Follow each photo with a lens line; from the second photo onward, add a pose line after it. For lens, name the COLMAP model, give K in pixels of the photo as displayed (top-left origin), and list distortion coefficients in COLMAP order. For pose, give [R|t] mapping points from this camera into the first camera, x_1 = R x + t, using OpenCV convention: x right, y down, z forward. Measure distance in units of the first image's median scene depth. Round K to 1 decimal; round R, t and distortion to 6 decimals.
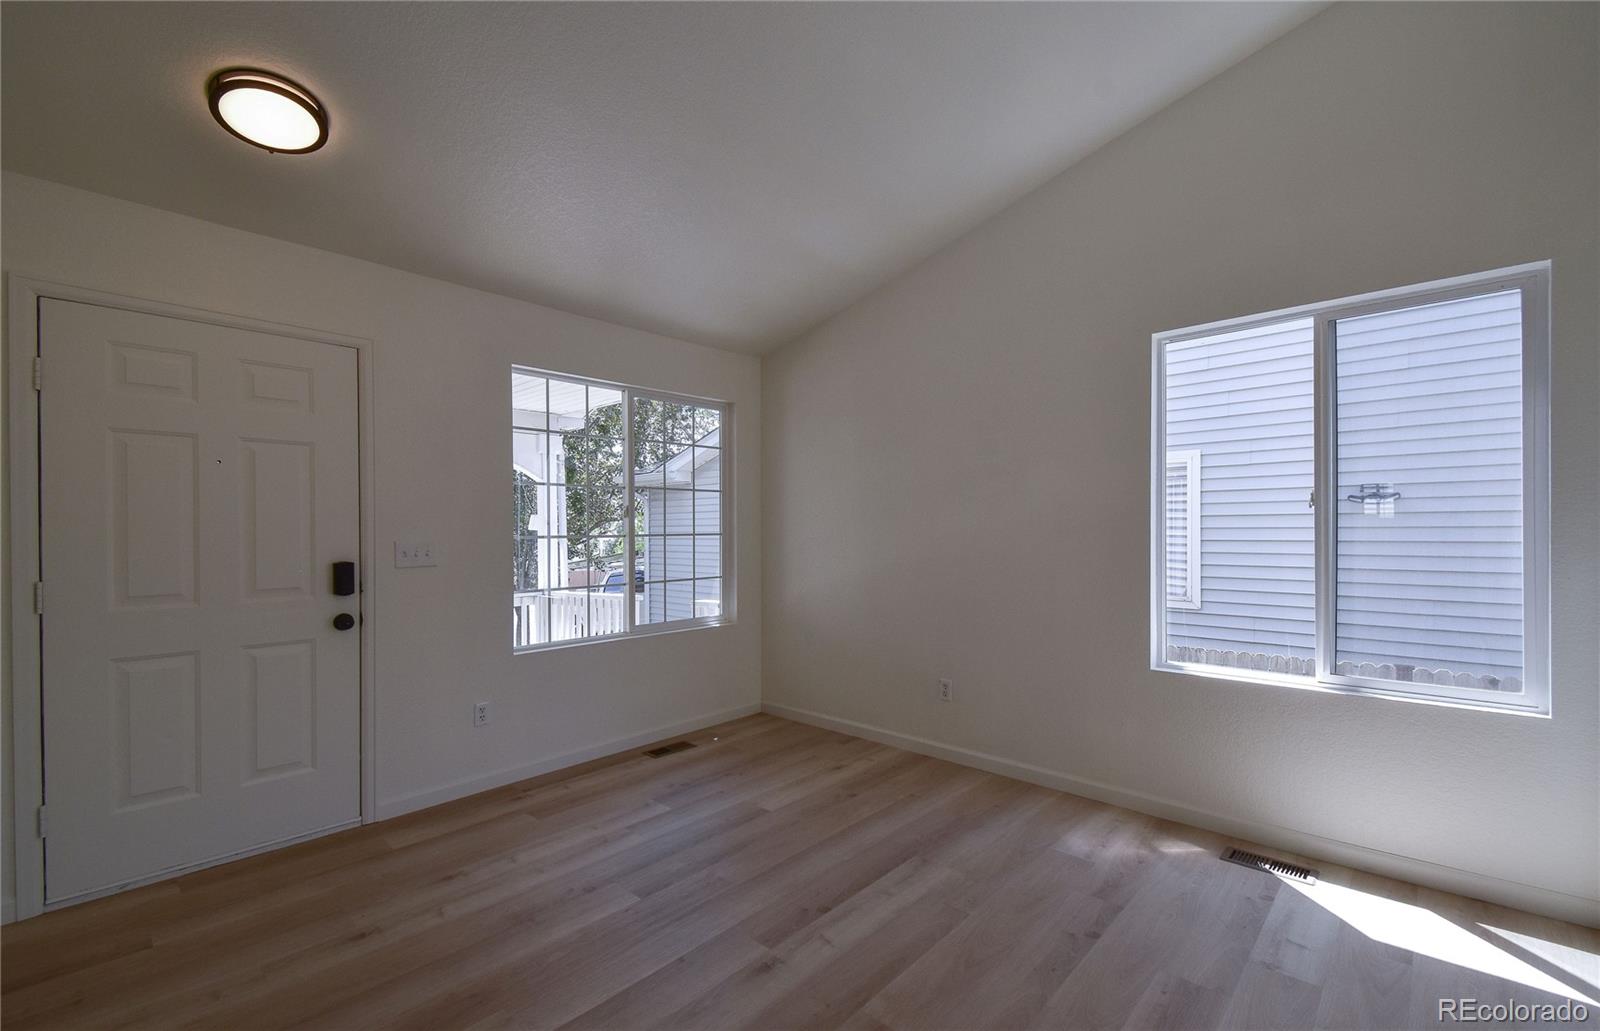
lens RADIAL K [[676.4, 0, 823.8], [0, 676.4, 538.6], [0, 0, 1]] dist [0.026838, -0.000546]
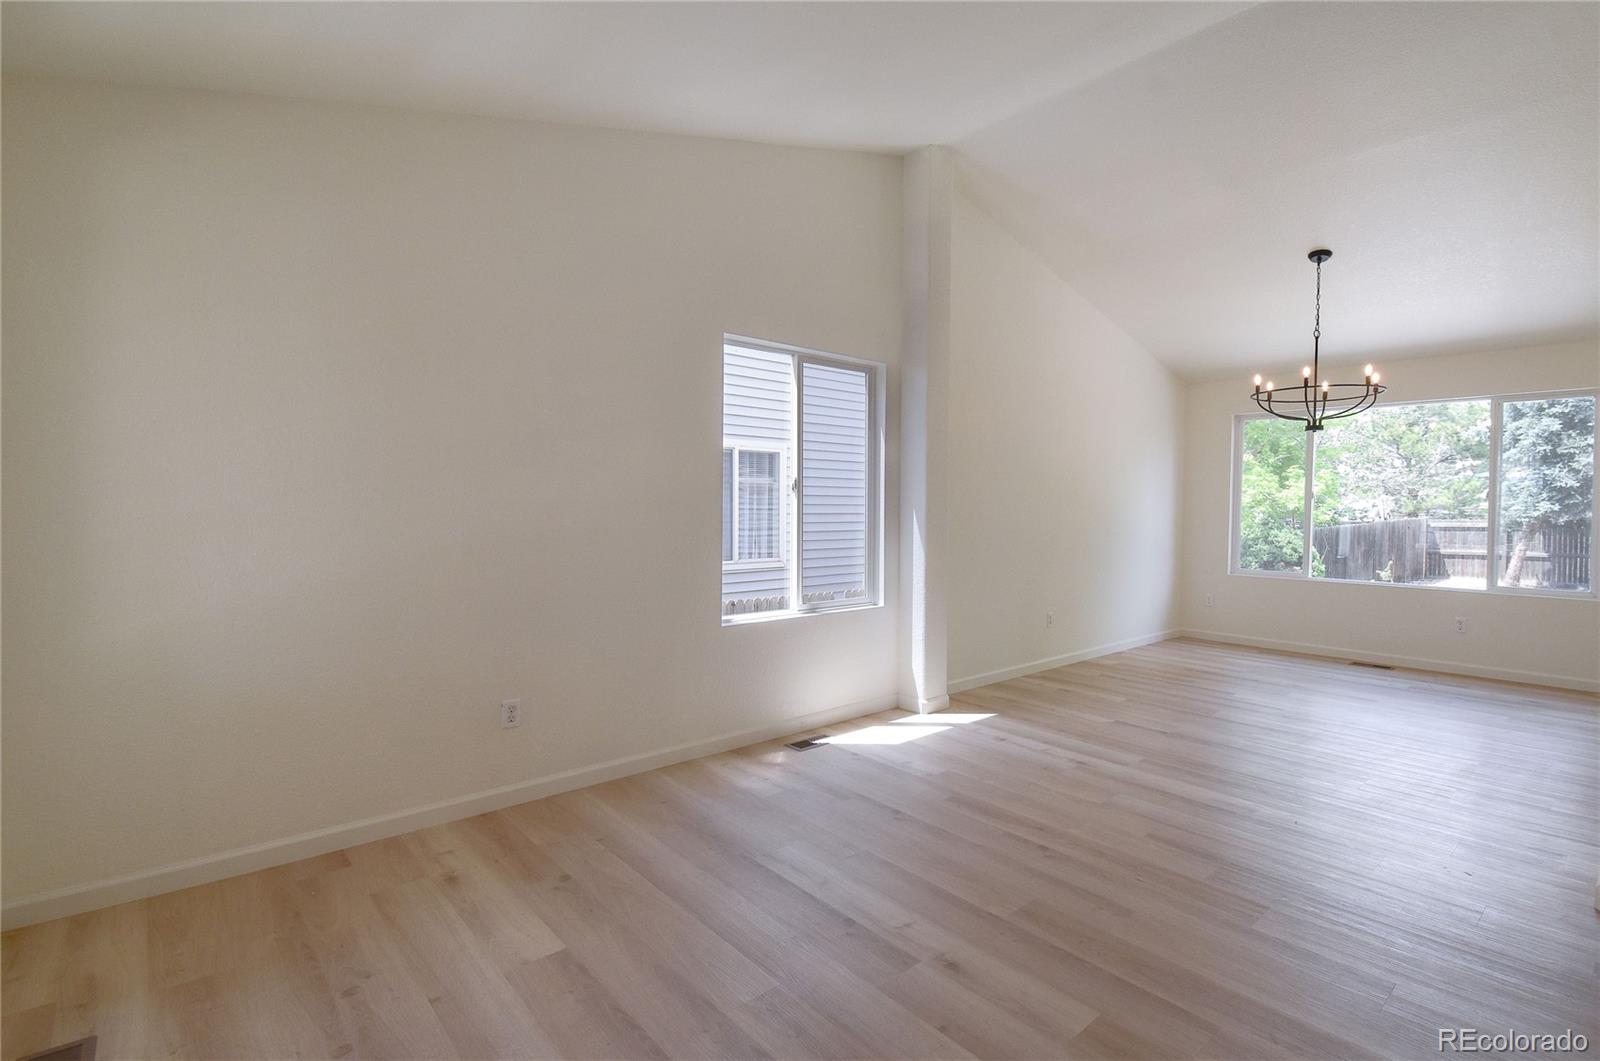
lens RADIAL K [[741.2, 0, 809.9], [0, 741.2, 528.4], [0, 0, 1]] dist [0.022156, -0.022054]
pose [[0.122749, -0.023245, 0.992165, -0.745764], [0.006888, 0.999722, 0.022570, -0.001327], [-0.992414, 0.004064, 0.122875, 0.701064]]
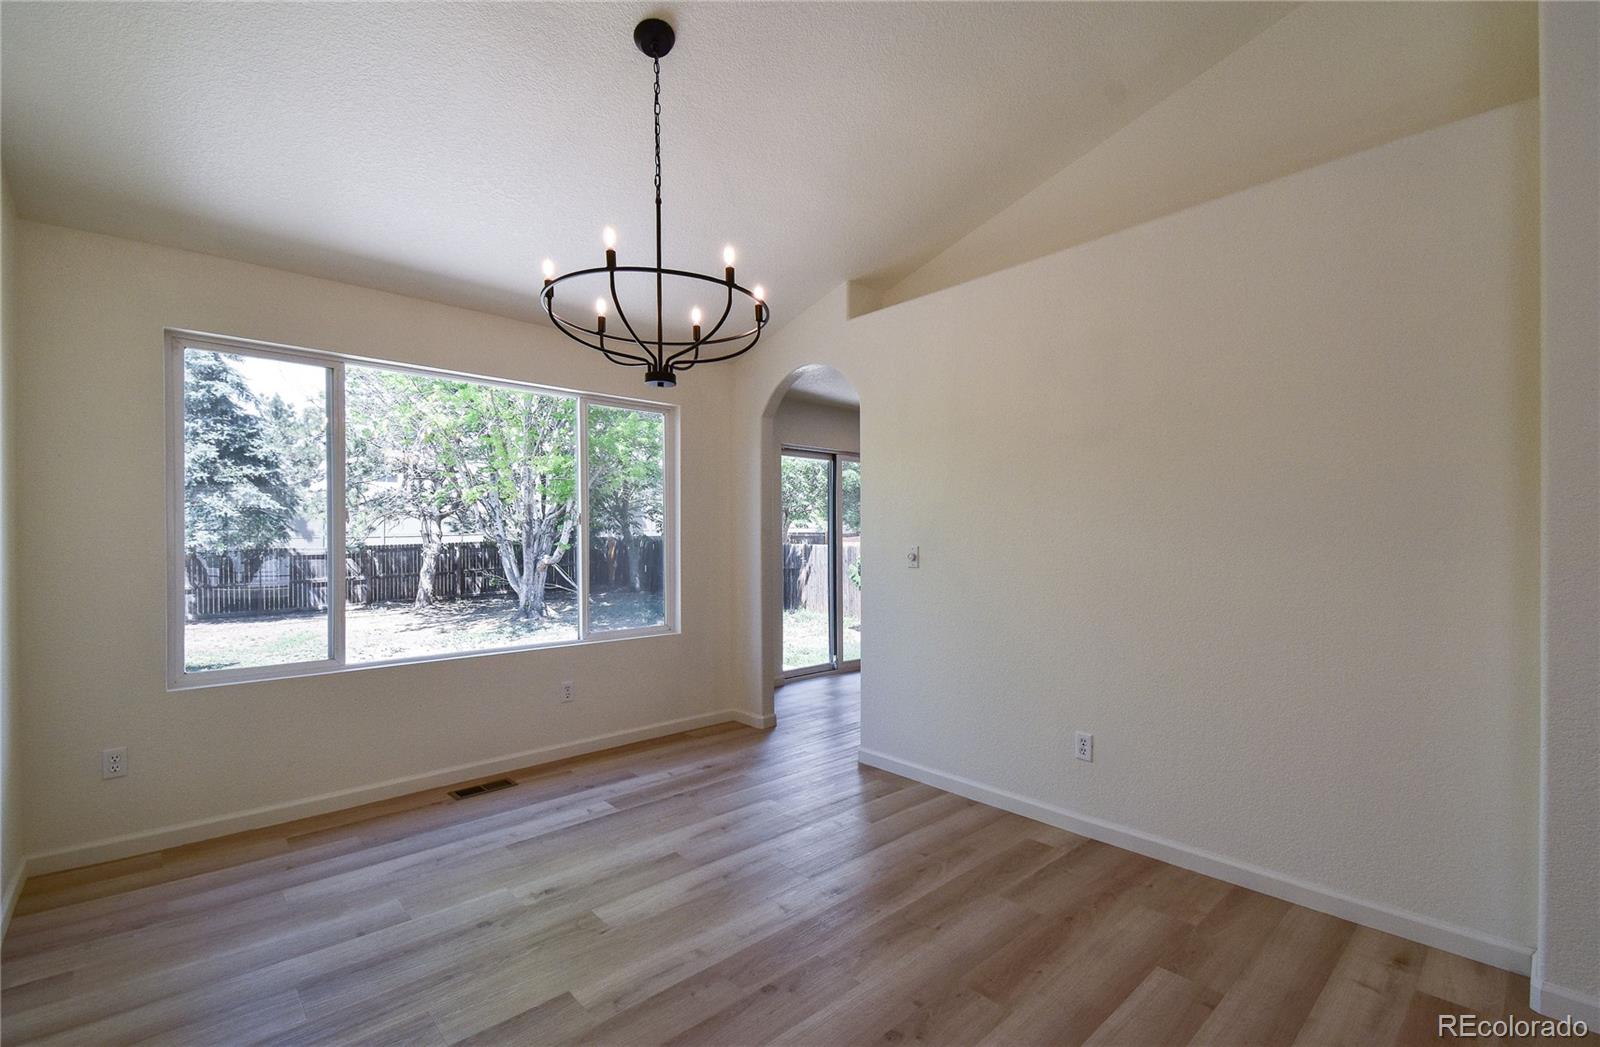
lens RADIAL K [[689.7, 0, 812.5], [0, 689.7, 535.3], [0, 0, 1]] dist [0.044595, -0.019968]
pose [[-0.996637, 0.012217, 0.081033, 0.761131], [0.013148, 0.999853, 0.010971, -0.007725], [-0.080887, 0.012000, -0.996651, 0.574390]]
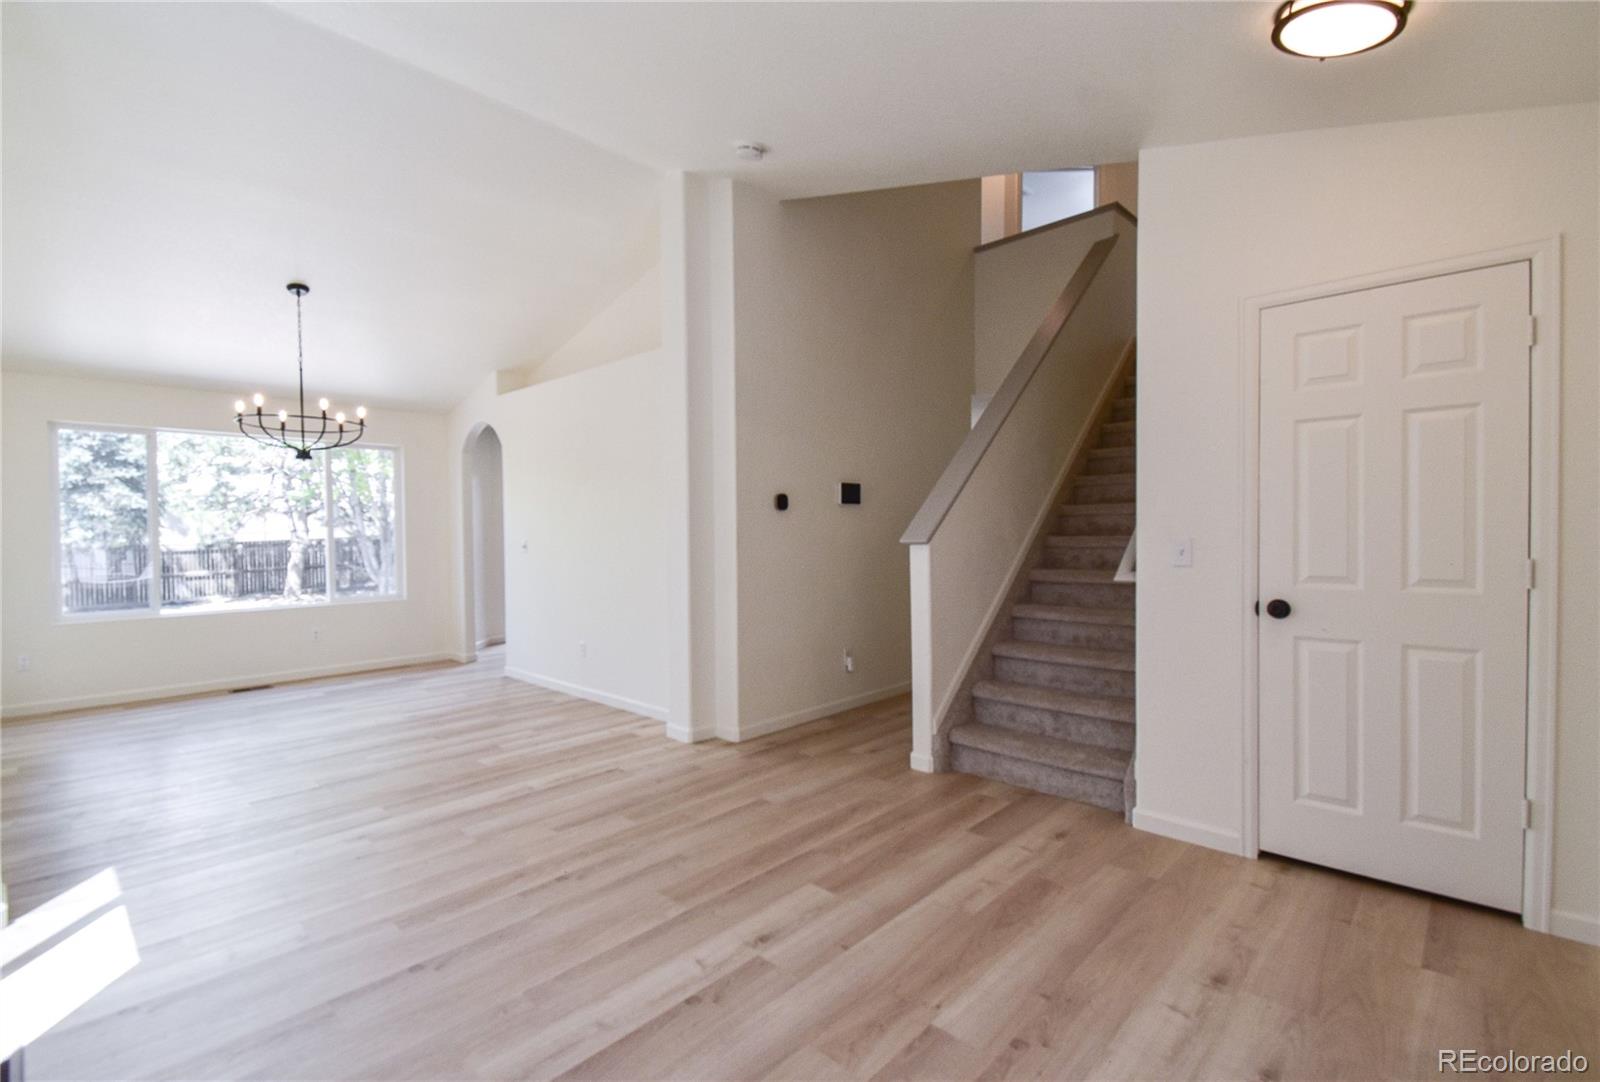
lens RADIAL K [[724.3, 0, 778.0], [0, 724.3, 539.8], [0, 0, 1]] dist [-0.000410, -0.000727]
pose [[-0.999470, 0.017376, 0.027535, -0.100448], [0.018161, 0.999428, 0.028541, -0.018748], [-0.027023, 0.029026, -0.999213, 1.398343]]
